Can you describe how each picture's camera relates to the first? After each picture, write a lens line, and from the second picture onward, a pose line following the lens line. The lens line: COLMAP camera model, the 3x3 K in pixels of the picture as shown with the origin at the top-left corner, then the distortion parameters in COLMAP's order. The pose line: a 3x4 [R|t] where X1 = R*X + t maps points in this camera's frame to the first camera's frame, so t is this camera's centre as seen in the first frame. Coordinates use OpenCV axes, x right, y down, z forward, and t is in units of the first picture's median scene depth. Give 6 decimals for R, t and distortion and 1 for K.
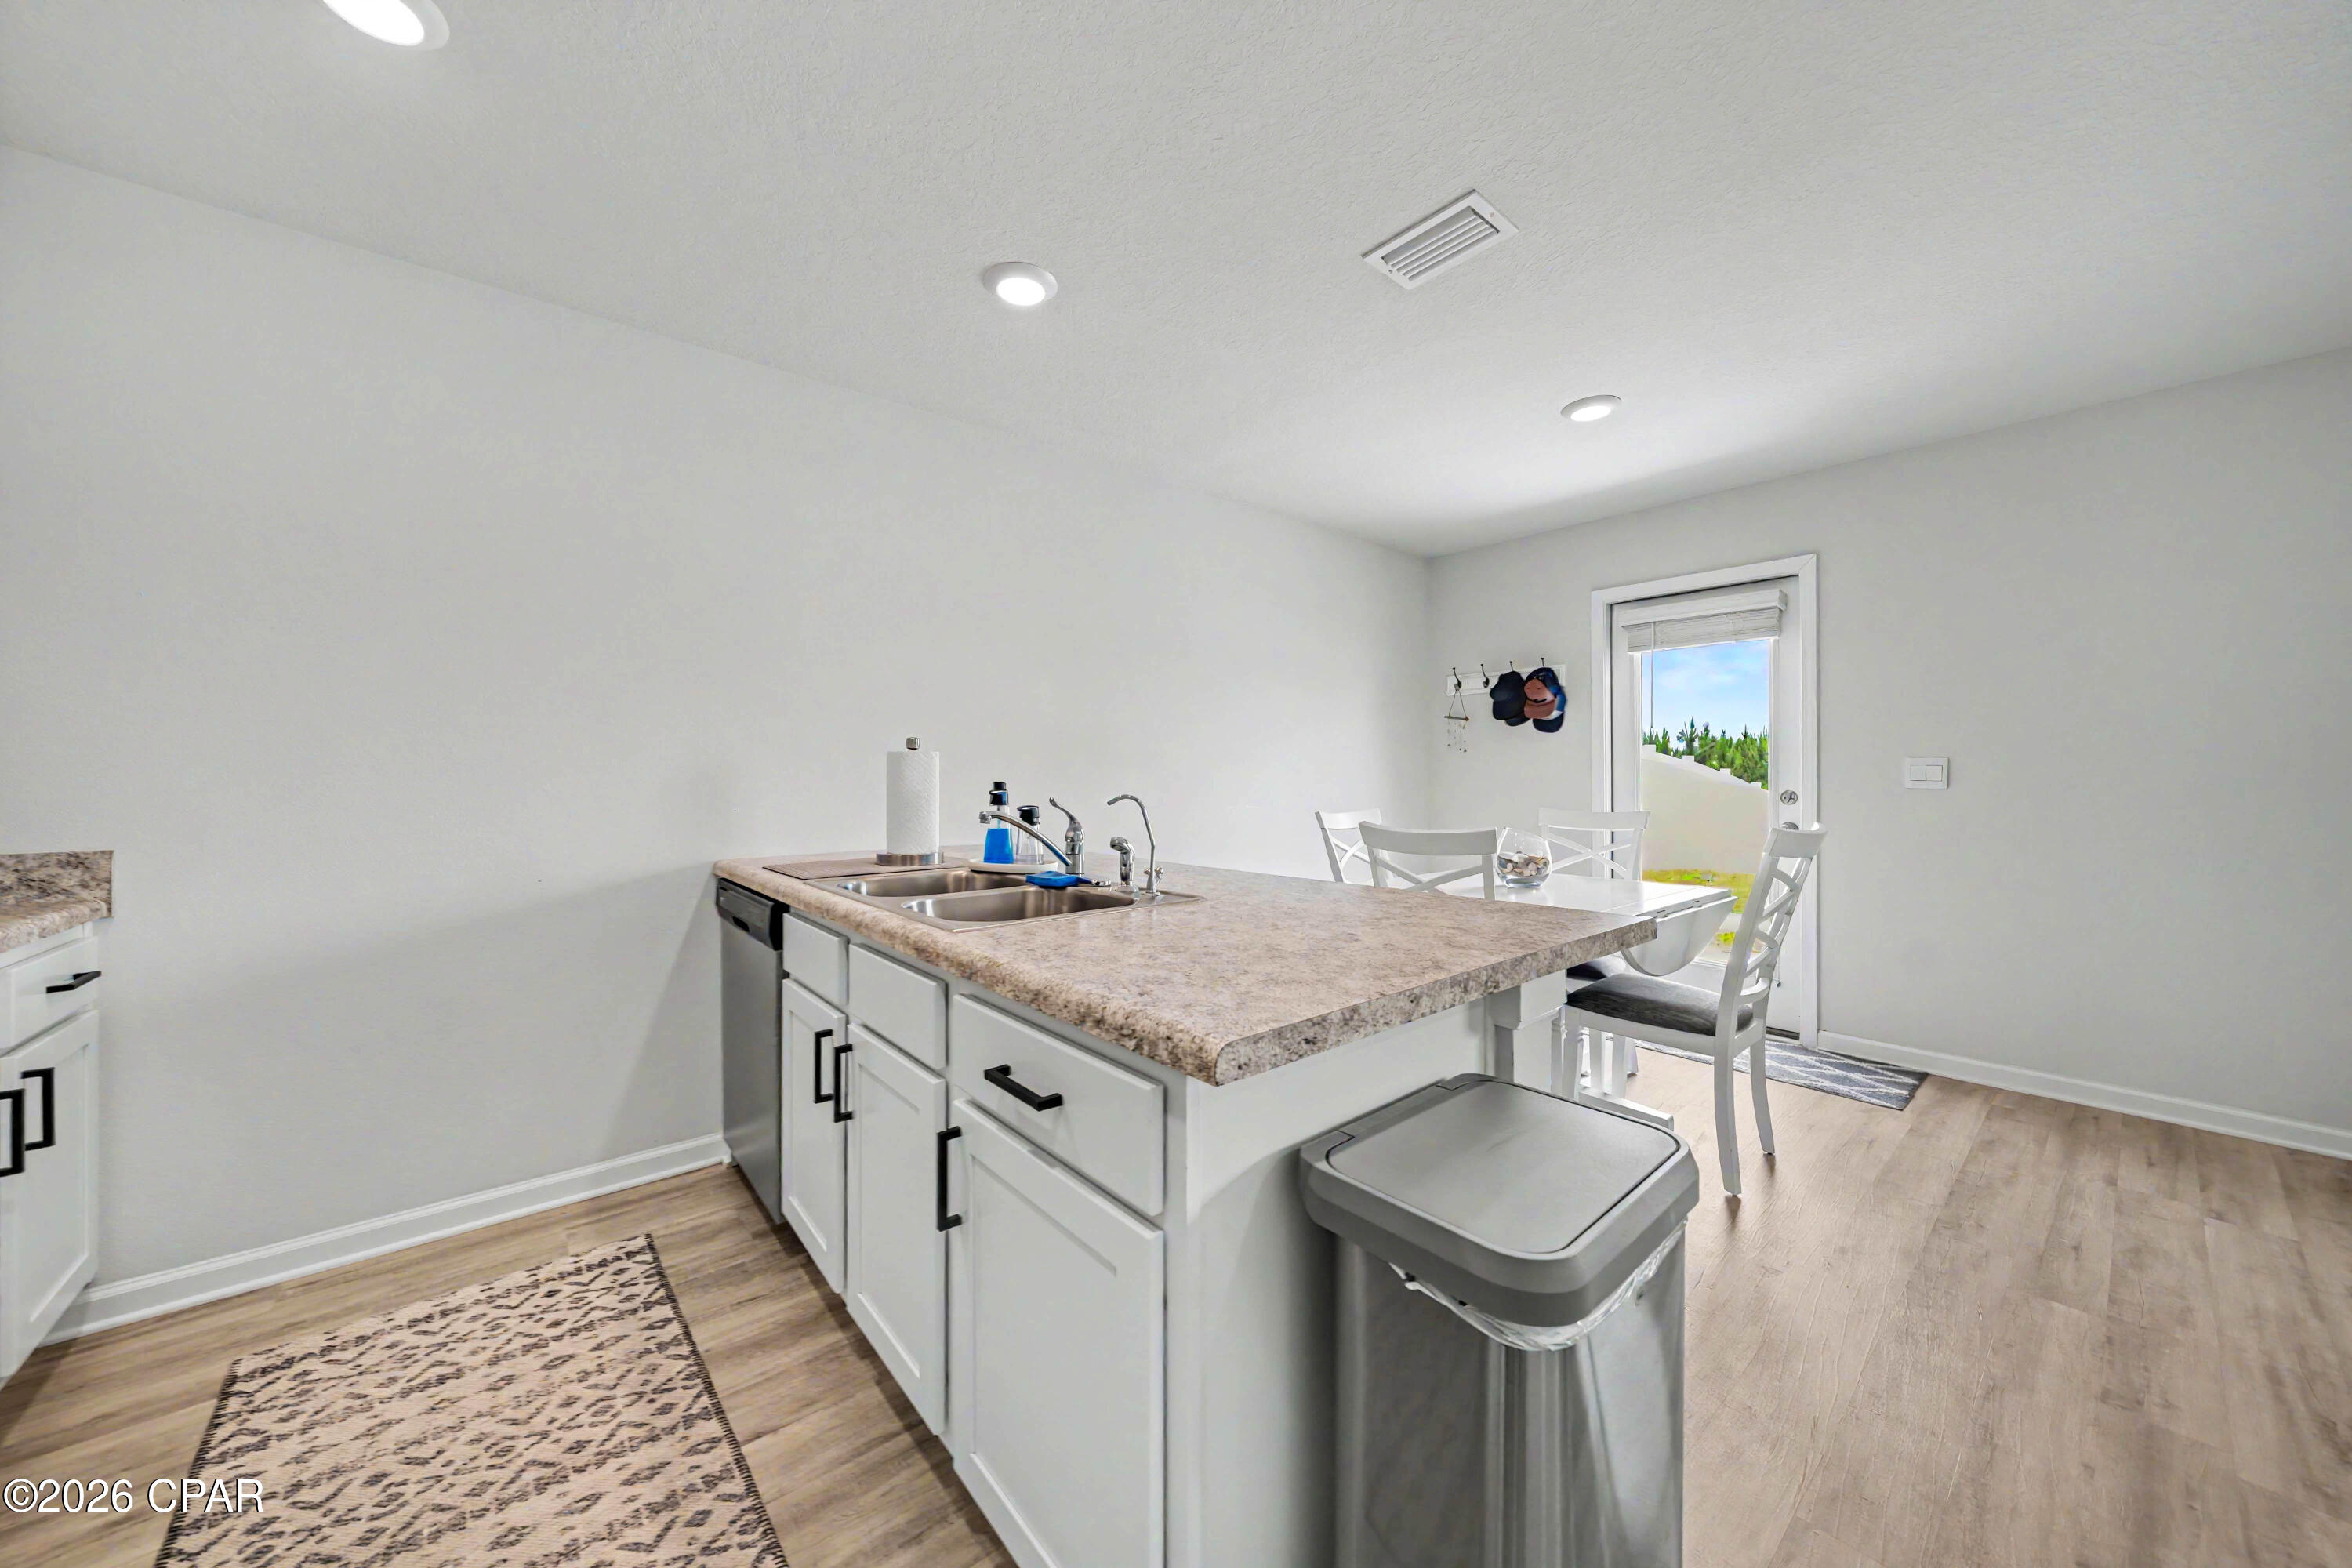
lens RADIAL K [[817.2, 0, 1167.5], [0, 817.2, 770.3], [0, 0, 1]] dist [-0.003960, 0.000106]
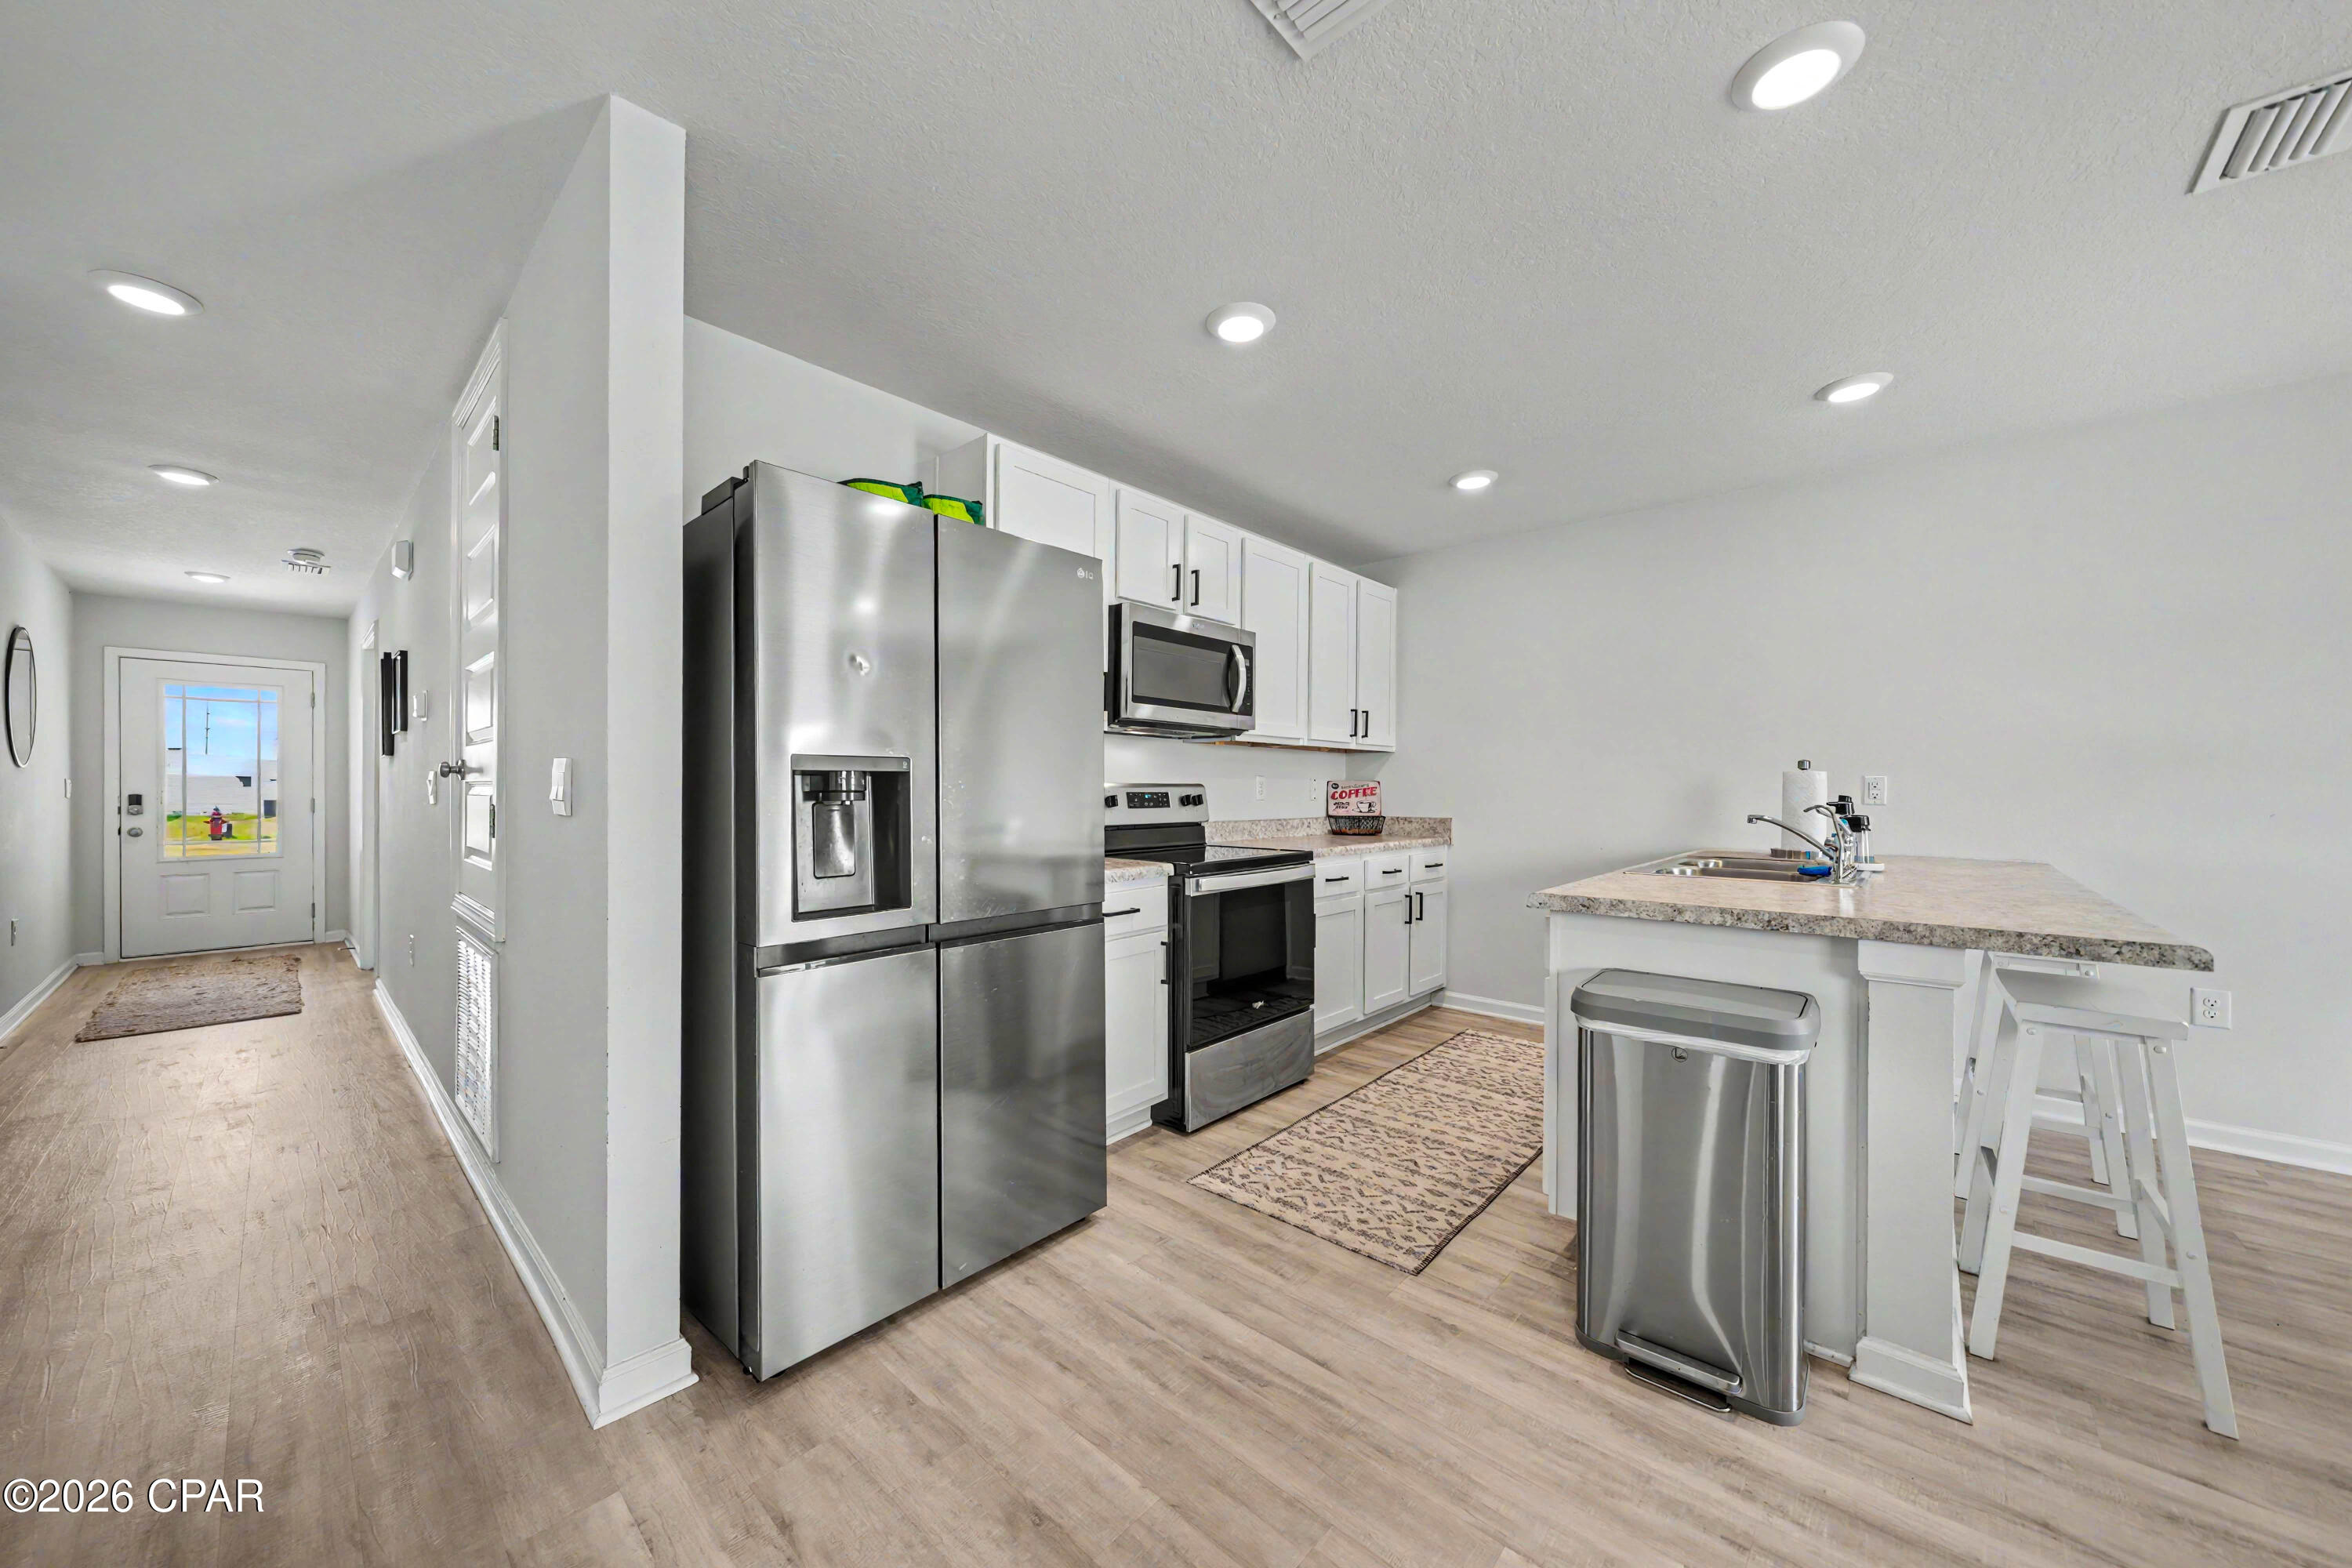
lens RADIAL K [[850.0, 0, 1176.0], [0, 850.0, 784.0], [0, 0, 1]] dist [0.000487, -0.000026]
pose [[0.152367, -0.002183, -0.988322, 1.092054], [0.000490, 0.999998, -0.002133, -0.000928], [0.988324, -0.000159, 0.152367, -0.221324]]
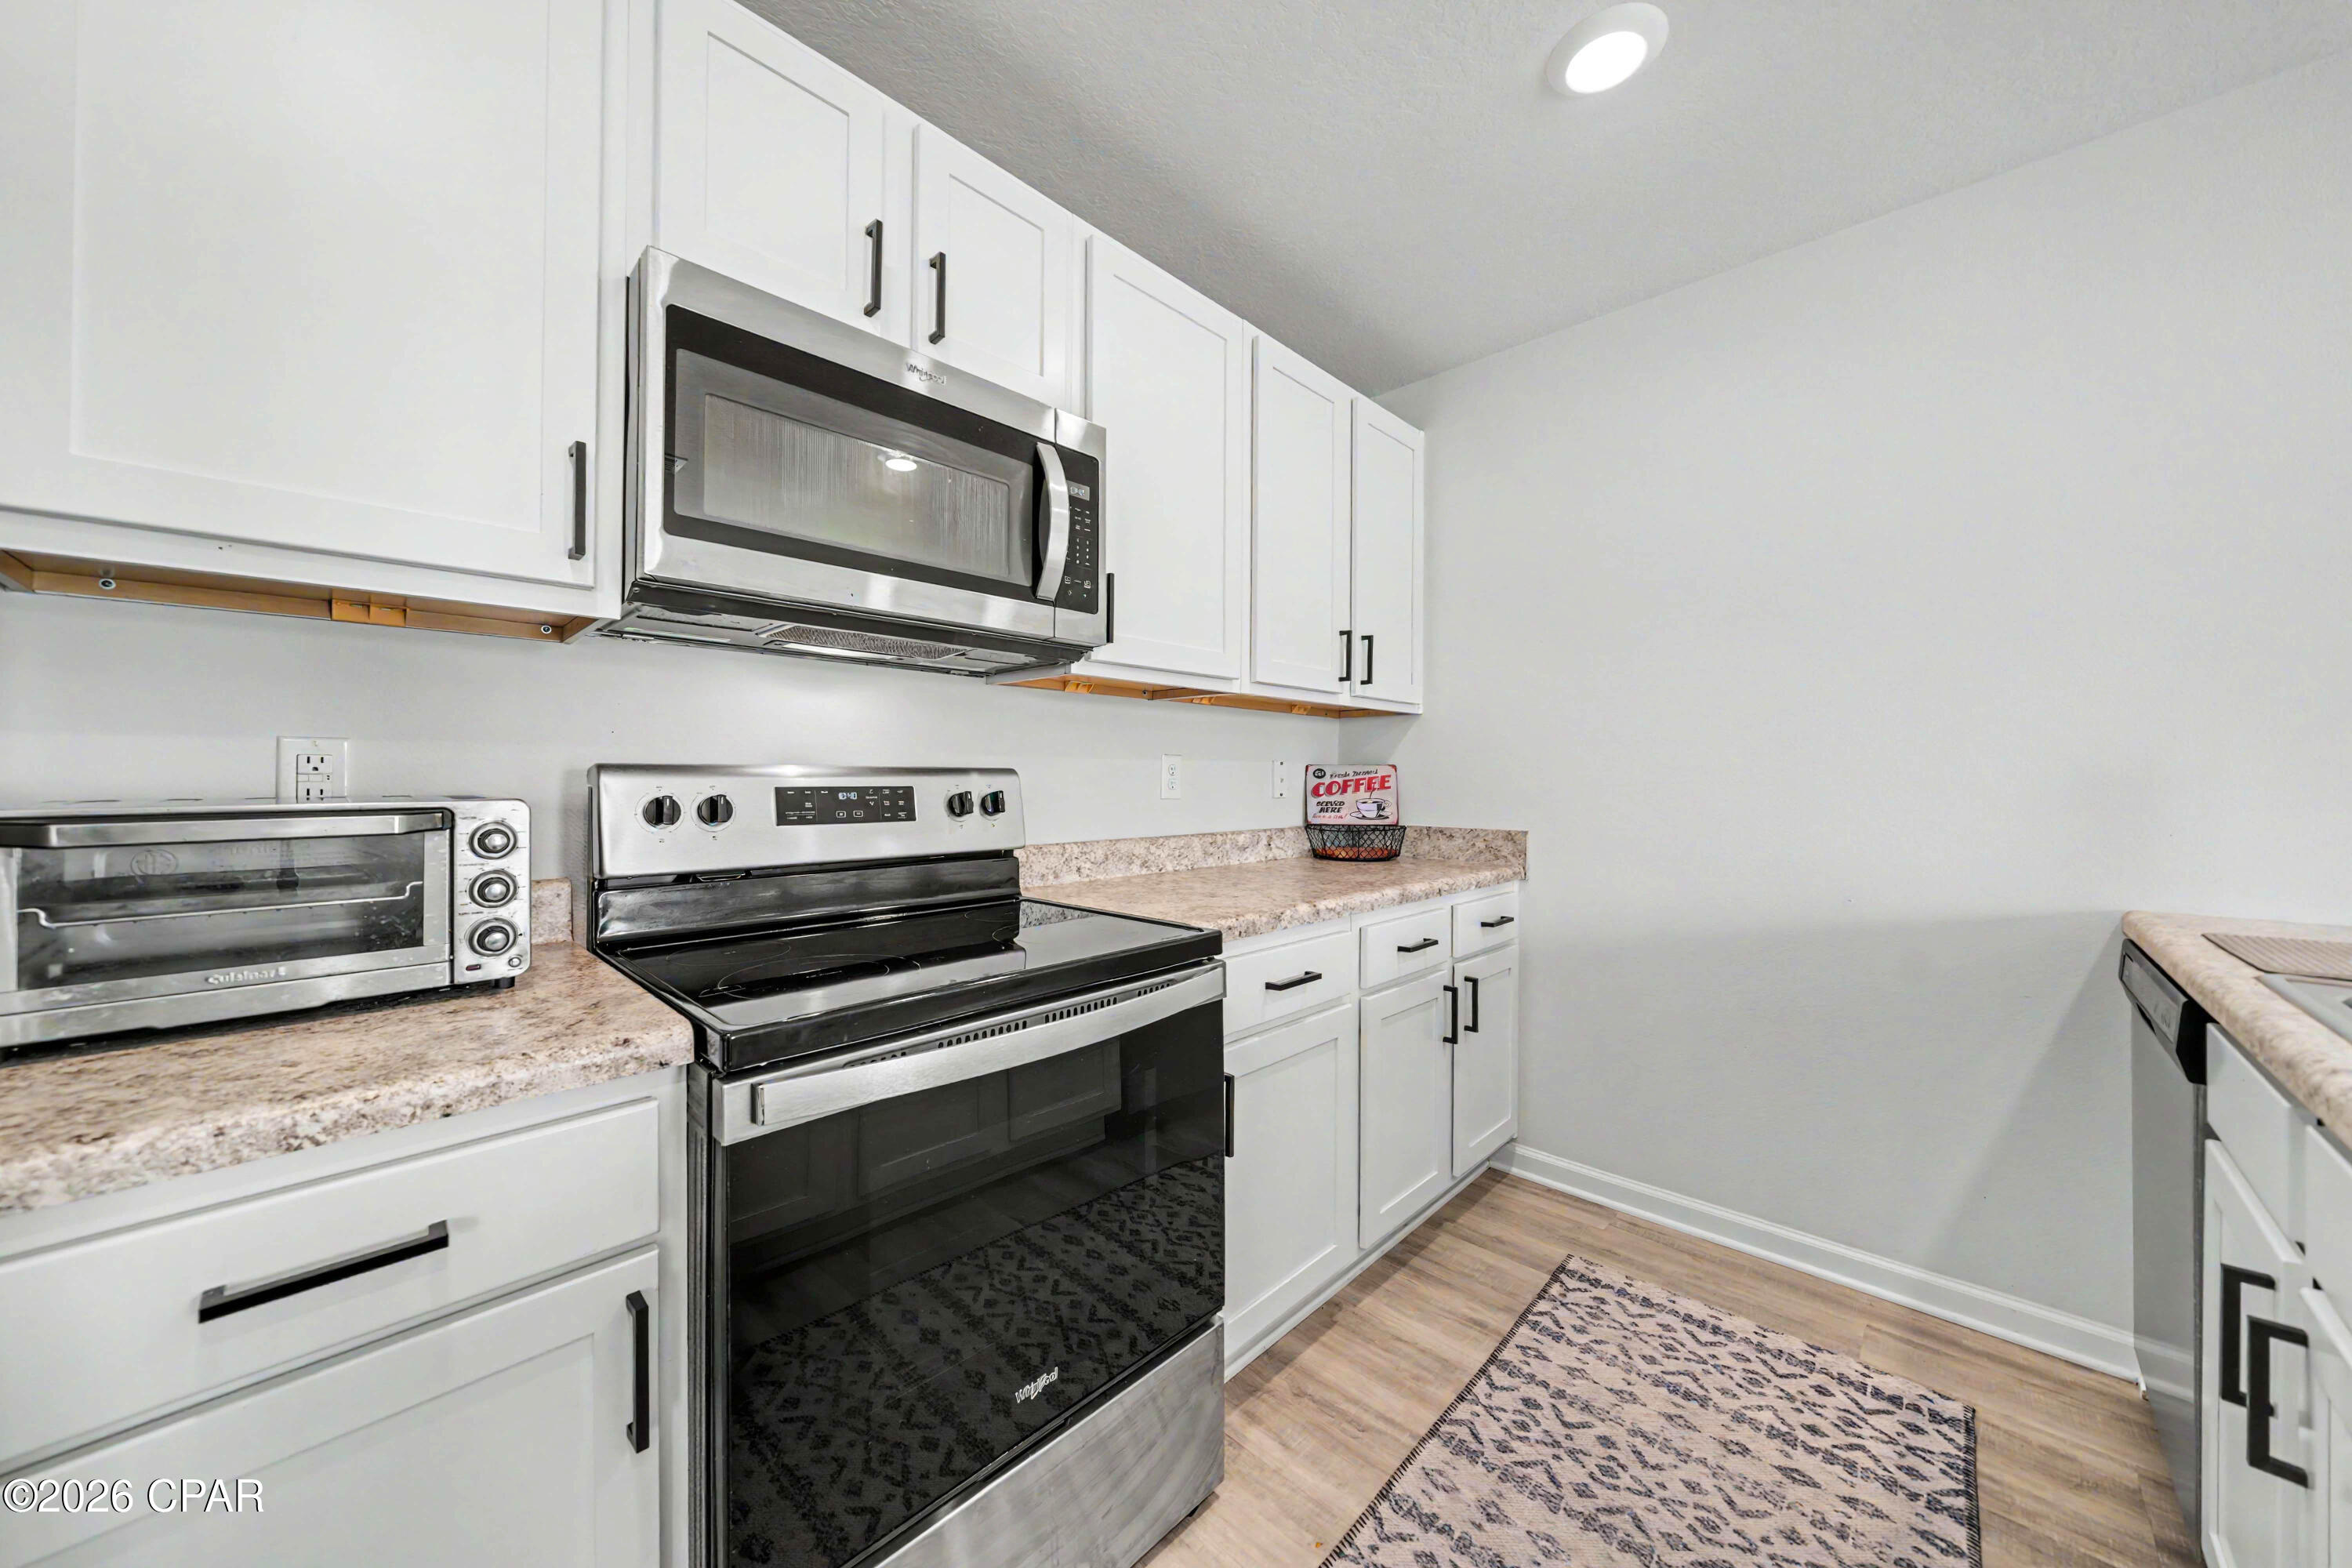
lens RADIAL K [[827.5, 0, 1164.6], [0, 827.5, 773.0], [0, 0, 1]] dist [-0.001489, -0.000040]
pose [[0.101178, -0.002096, -0.994866, 0.029497], [0.002014, 0.999996, -0.001902, 0.001338], [0.994866, -0.001812, 0.101182, 0.235394]]
